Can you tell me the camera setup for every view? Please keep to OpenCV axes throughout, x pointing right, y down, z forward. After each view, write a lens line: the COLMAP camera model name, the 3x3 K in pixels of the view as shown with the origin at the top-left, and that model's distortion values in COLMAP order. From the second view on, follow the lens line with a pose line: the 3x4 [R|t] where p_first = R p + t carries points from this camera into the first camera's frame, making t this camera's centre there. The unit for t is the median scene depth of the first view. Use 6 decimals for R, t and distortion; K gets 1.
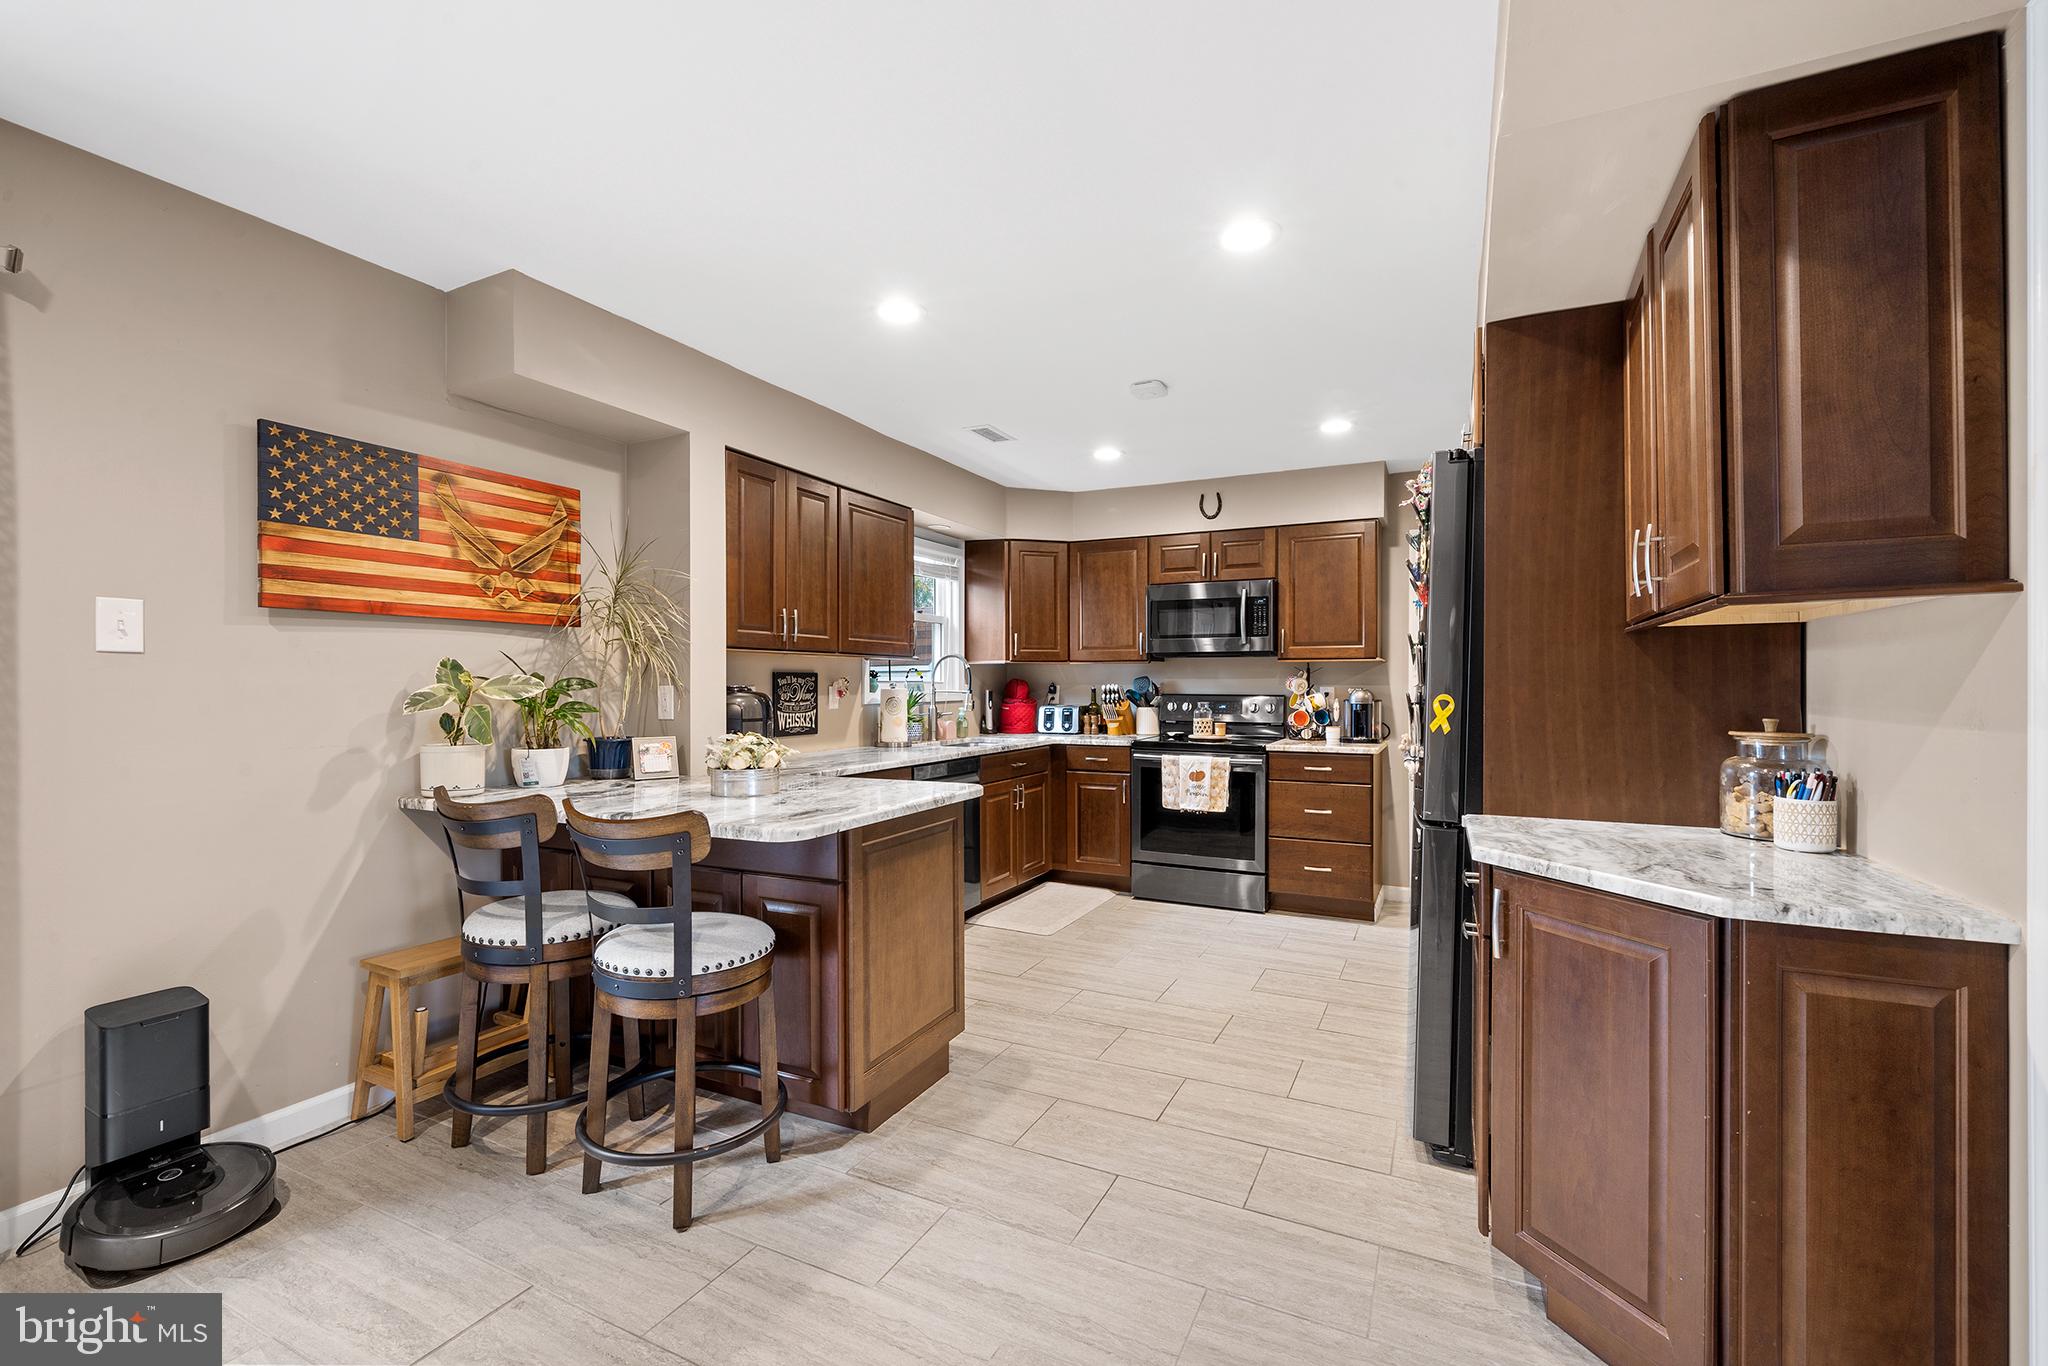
lens RADIAL K [[865.5, 0, 1019.3], [0, 865.5, 686.7], [0, 0, 1]] dist [0.002018, 0.000153]
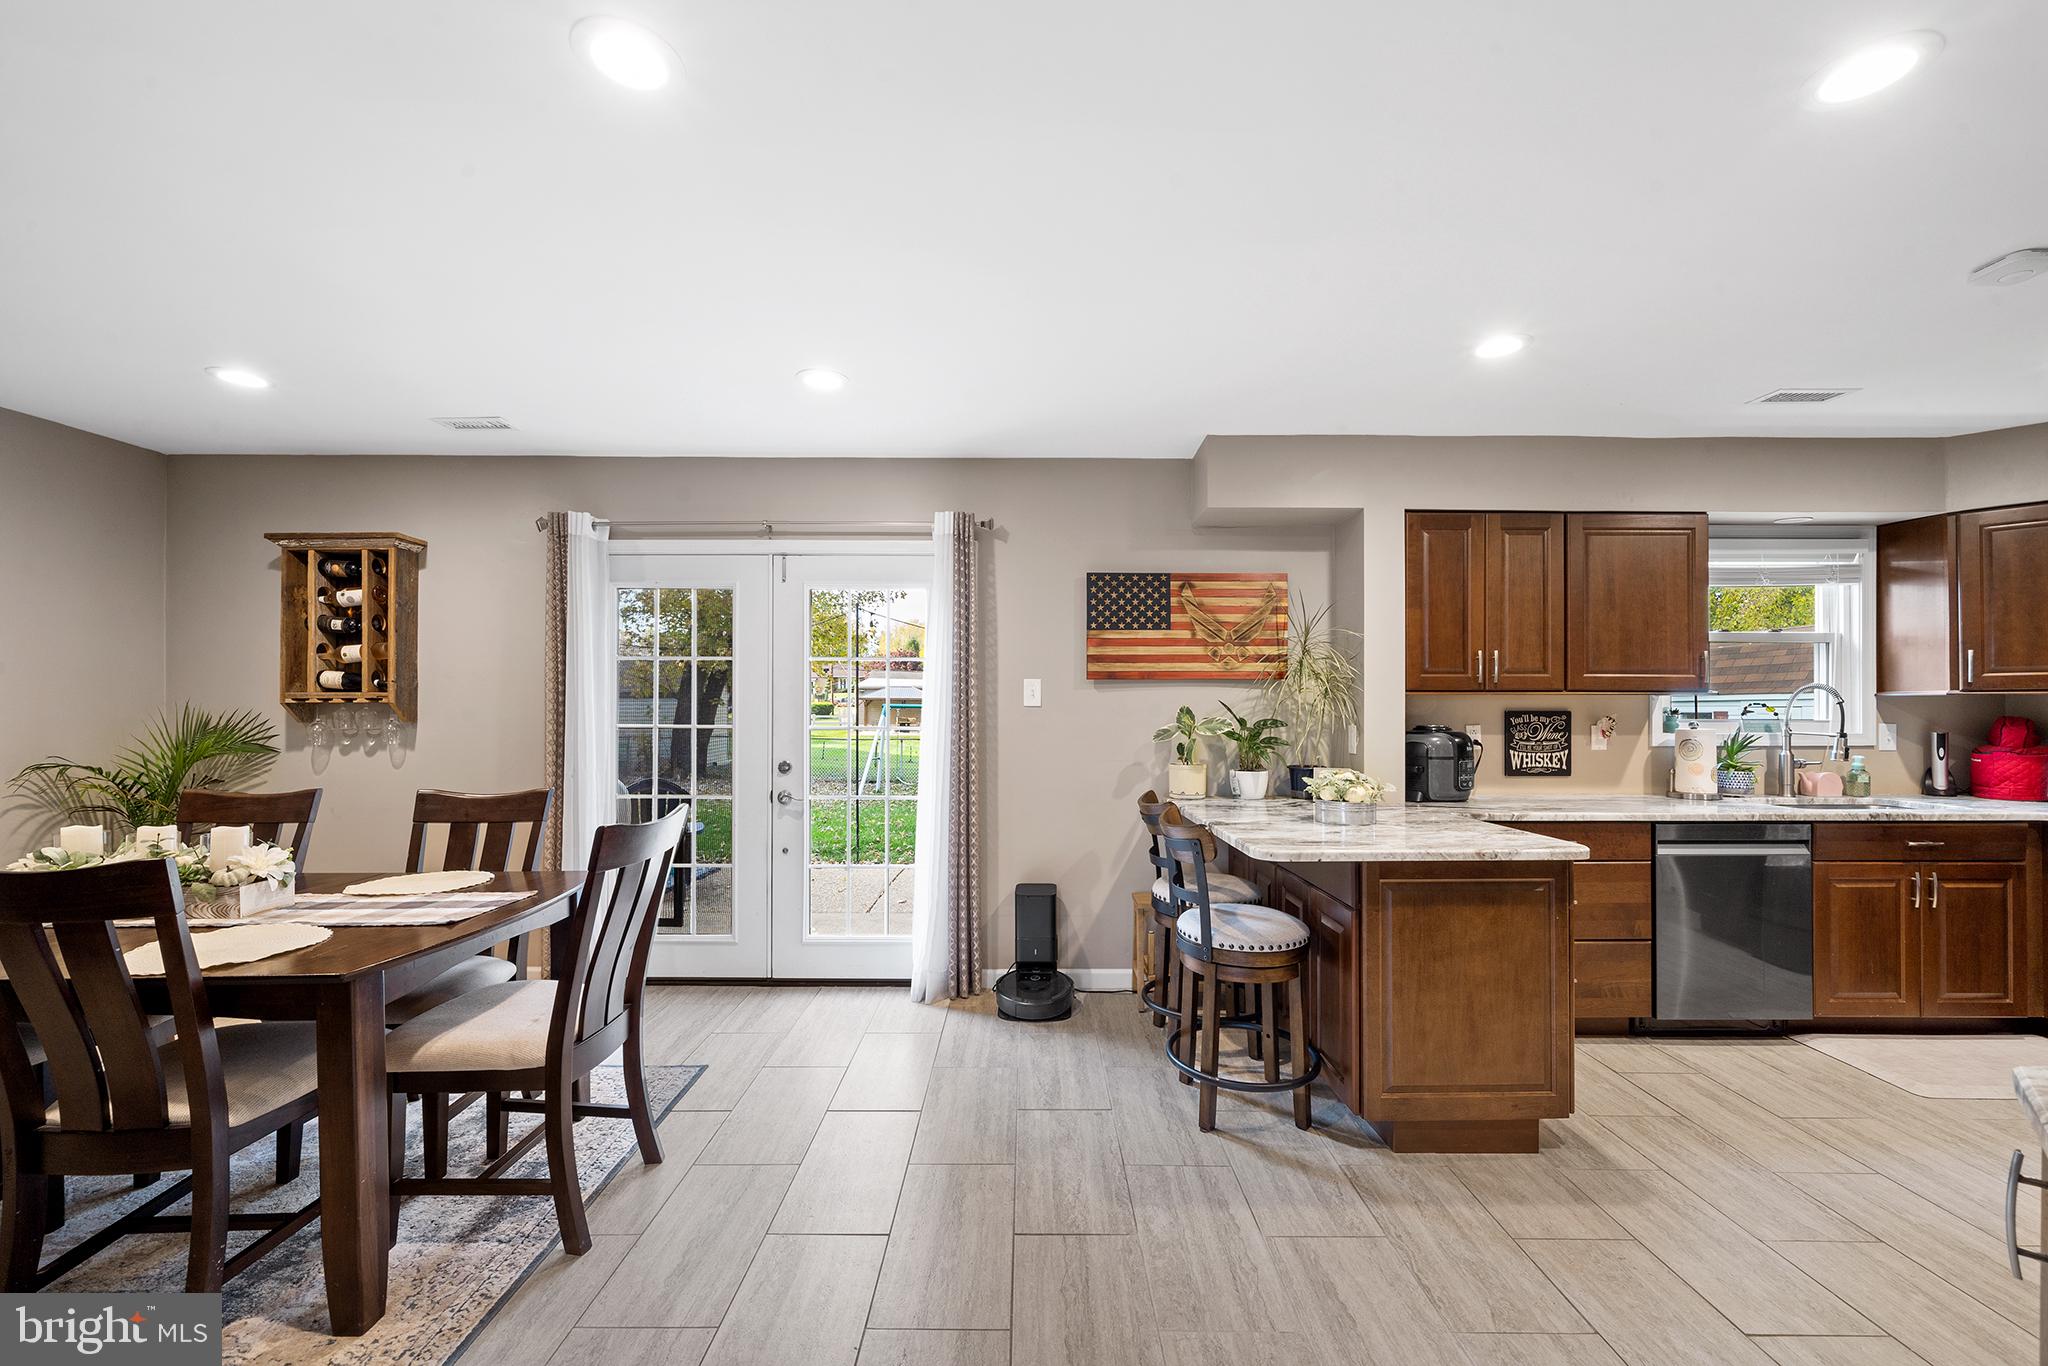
lens RADIAL K [[810.2, 0, 1031.3], [0, 810.2, 704.9], [0, 0, 1]] dist [-0.000752, -0.000086]
pose [[0.451753, -0.001013, -0.892142, 0.273498], [-0.003272, 0.999991, -0.002792, -0.017486], [0.892137, 0.004180, 0.451746, 0.077243]]
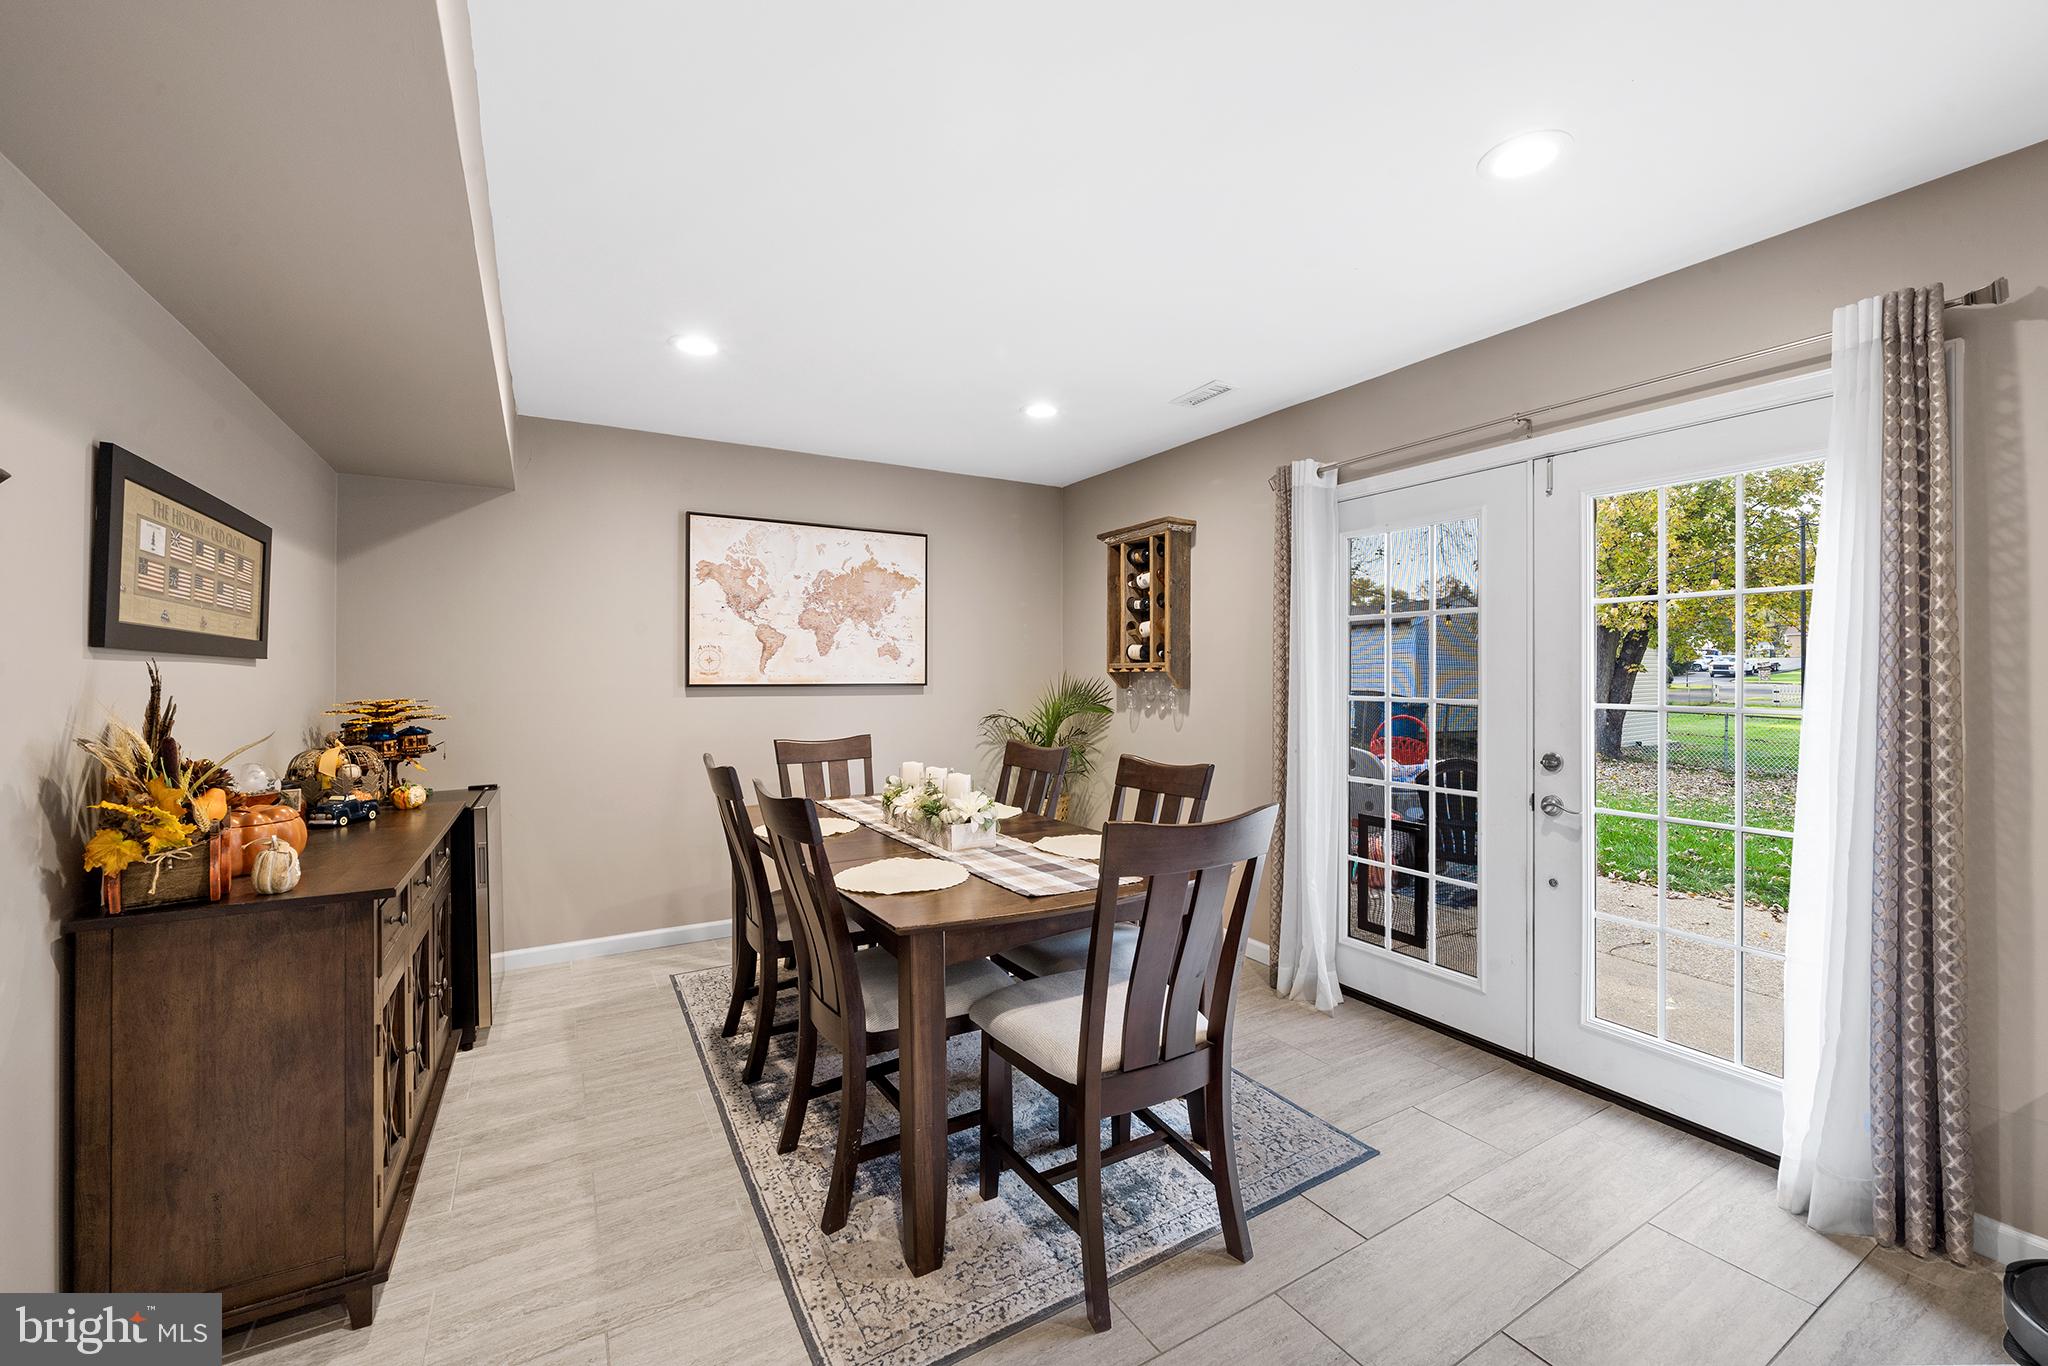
lens RADIAL K [[819.0, 0, 1032.4], [0, 819.0, 671.5], [0, 0, 1]] dist [-0.000398, -0.000377]
pose [[-0.536339, -0.002369, -0.843999, 0.105799], [-0.001090, 0.999997, -0.002114, -0.017831], [0.844002, -0.000213, -0.536340, 0.228969]]
